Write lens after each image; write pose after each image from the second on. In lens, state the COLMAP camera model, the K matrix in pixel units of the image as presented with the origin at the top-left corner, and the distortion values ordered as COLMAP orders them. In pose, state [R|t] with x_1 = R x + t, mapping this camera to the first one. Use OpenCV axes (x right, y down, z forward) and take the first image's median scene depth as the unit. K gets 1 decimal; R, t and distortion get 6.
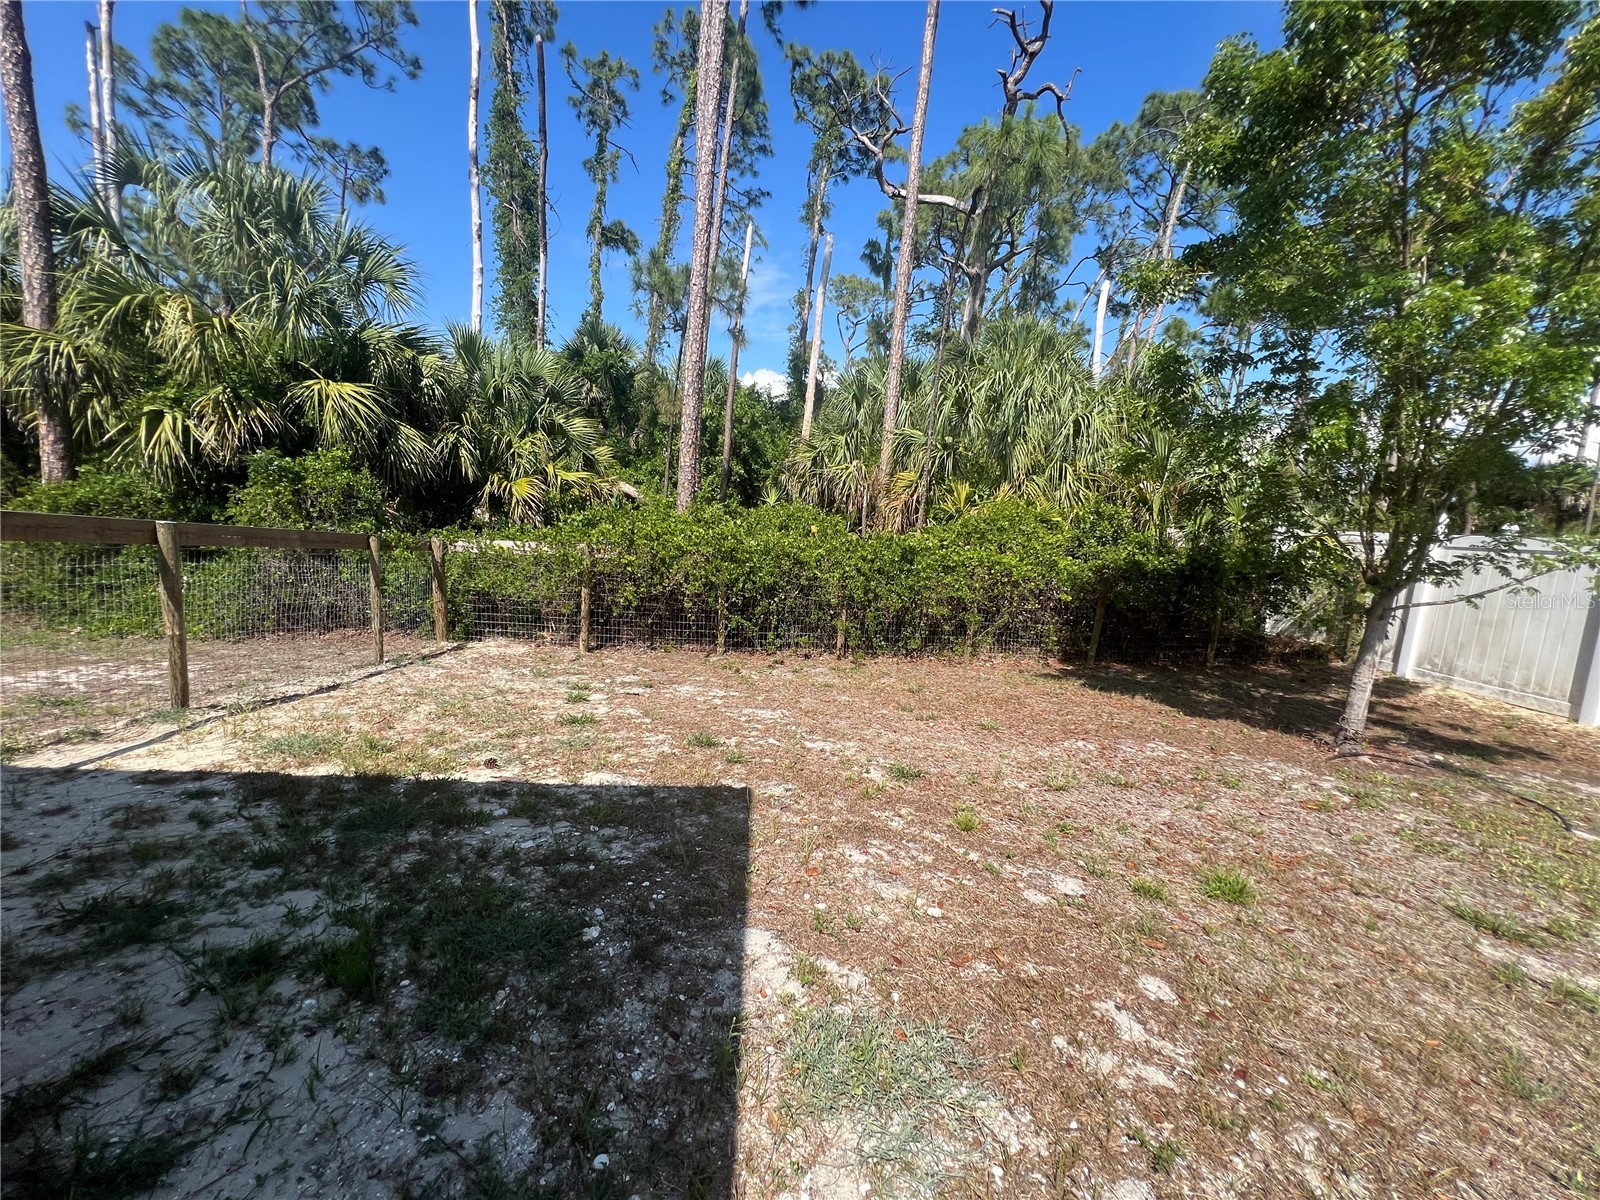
lens RADIAL K [[644.0, 0, 800.1], [0, 644.0, 605.5], [0, 0, 1]] dist [-0.001146, 0.000295]
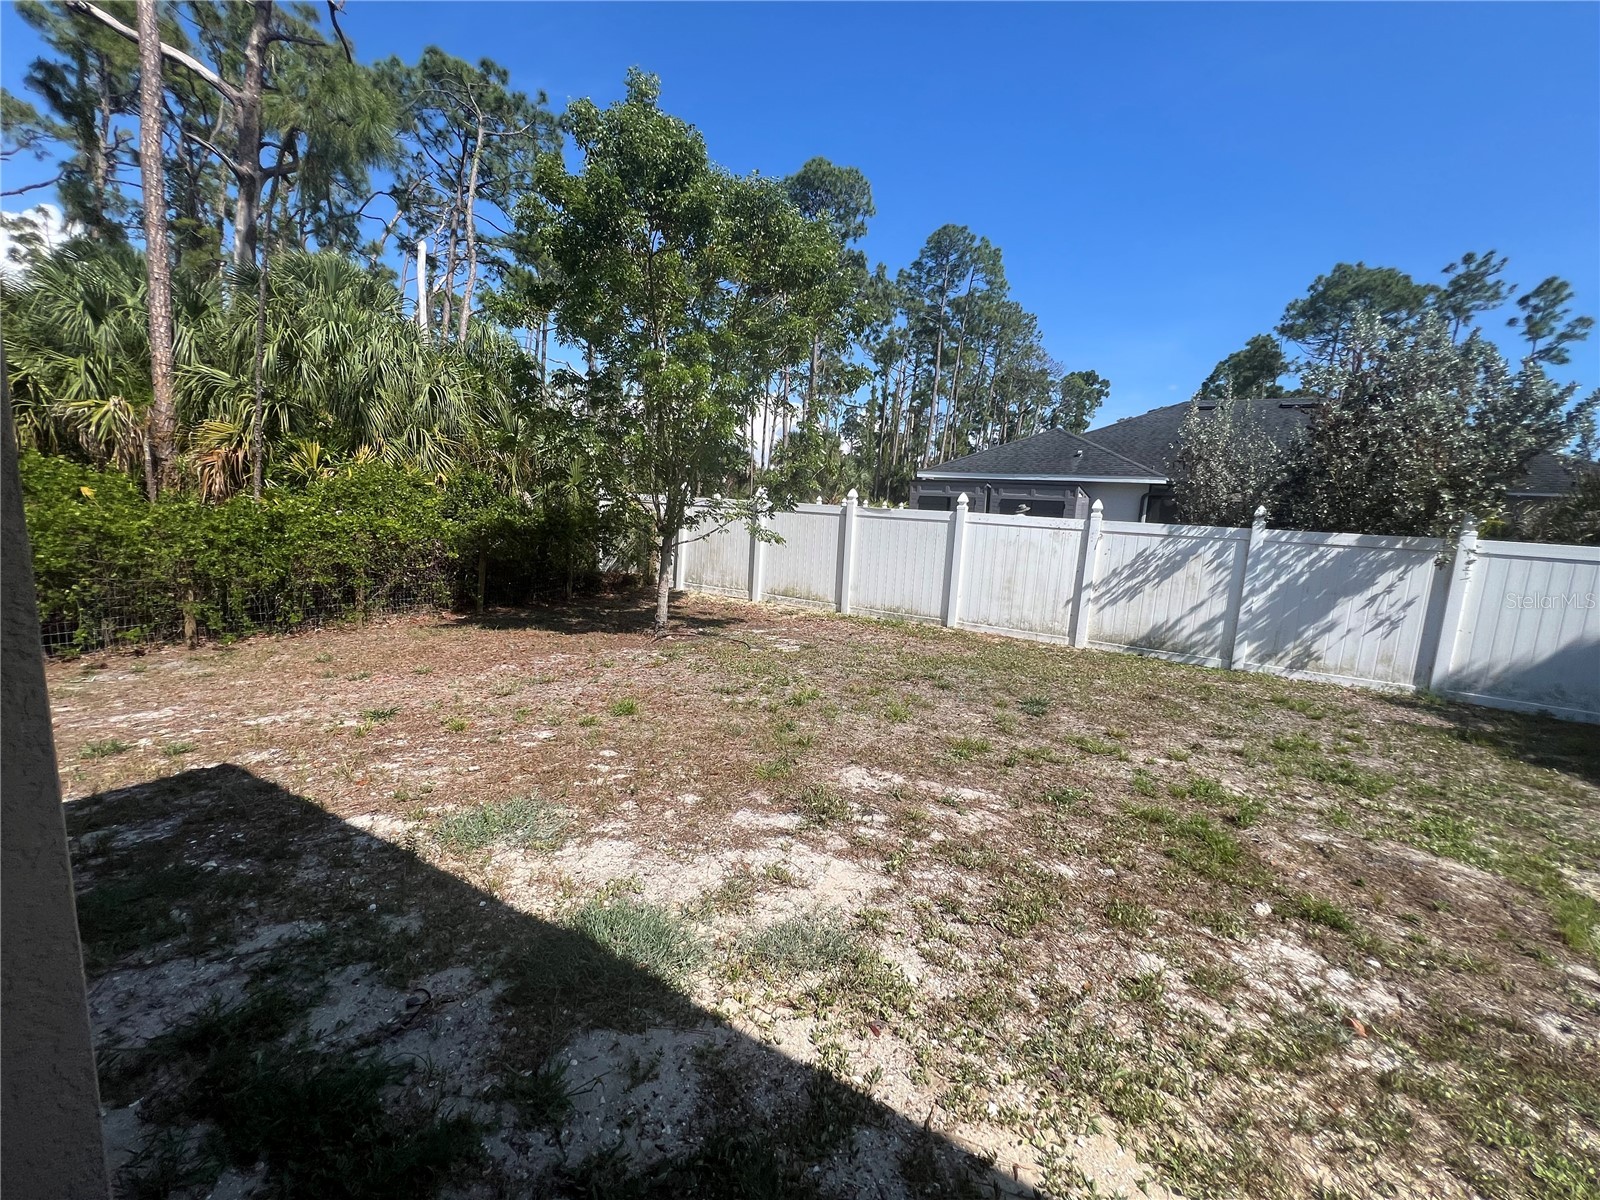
lens RADIAL K [[645.7, 0, 799.8], [0, 645.7, 603.5], [0, 0, 1]] dist [-0.000897, 0.000739]
pose [[0.578889, -0.138999, 0.803472, -0.171918], [0.085843, 0.990277, 0.109467, -0.000395], [-0.810875, 0.005603, 0.585193, -0.167685]]
